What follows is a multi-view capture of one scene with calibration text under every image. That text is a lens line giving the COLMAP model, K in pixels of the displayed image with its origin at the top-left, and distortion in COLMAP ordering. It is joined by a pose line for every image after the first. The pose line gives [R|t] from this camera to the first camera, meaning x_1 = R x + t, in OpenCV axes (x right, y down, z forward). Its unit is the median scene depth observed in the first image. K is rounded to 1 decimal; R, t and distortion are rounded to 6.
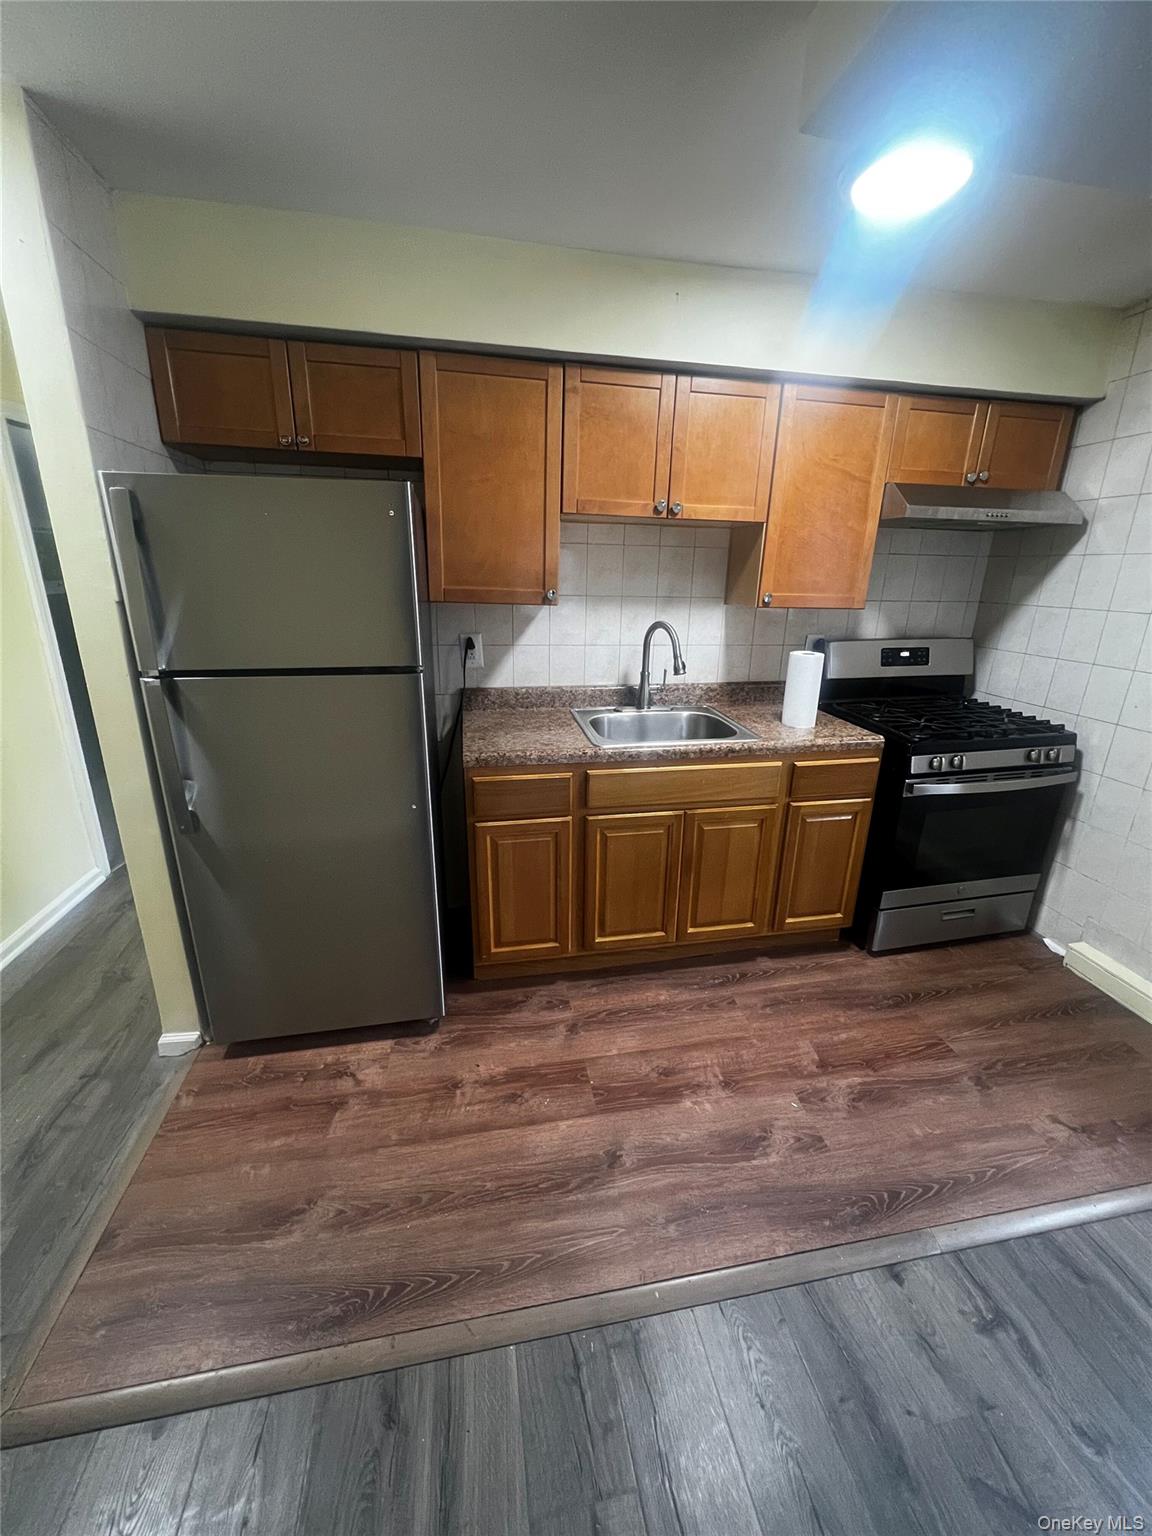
lens RADIAL K [[614.7, 0, 576.0], [0, 614.7, 768.0], [0, 0, 1]] dist [0.001425, 0.000917]
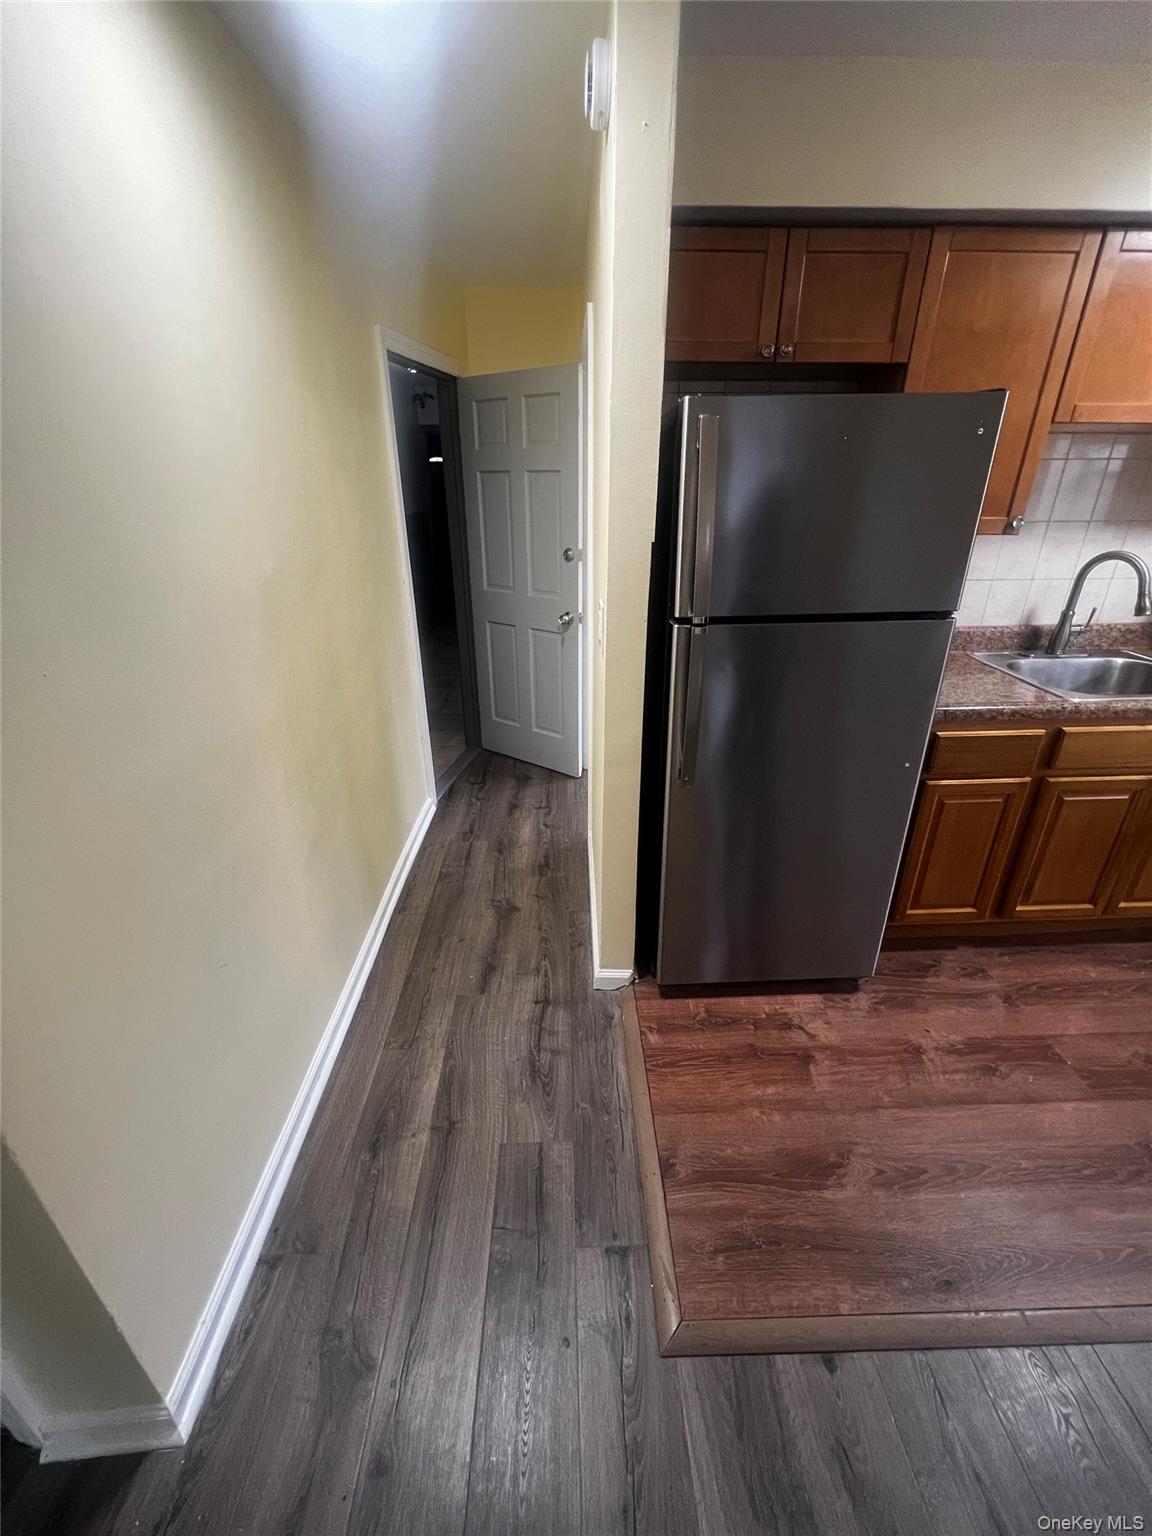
lens RADIAL K [[614.7, 0, 576.0], [0, 614.7, 768.0], [0, 0, 1]] dist [0.001425, 0.000917]
pose [[0.987490, 0.040571, -0.152376, -0.541814], [-0.023042, 0.993087, 0.115095, -0.024180], [0.155992, -0.110144, 0.981598, 0.008836]]
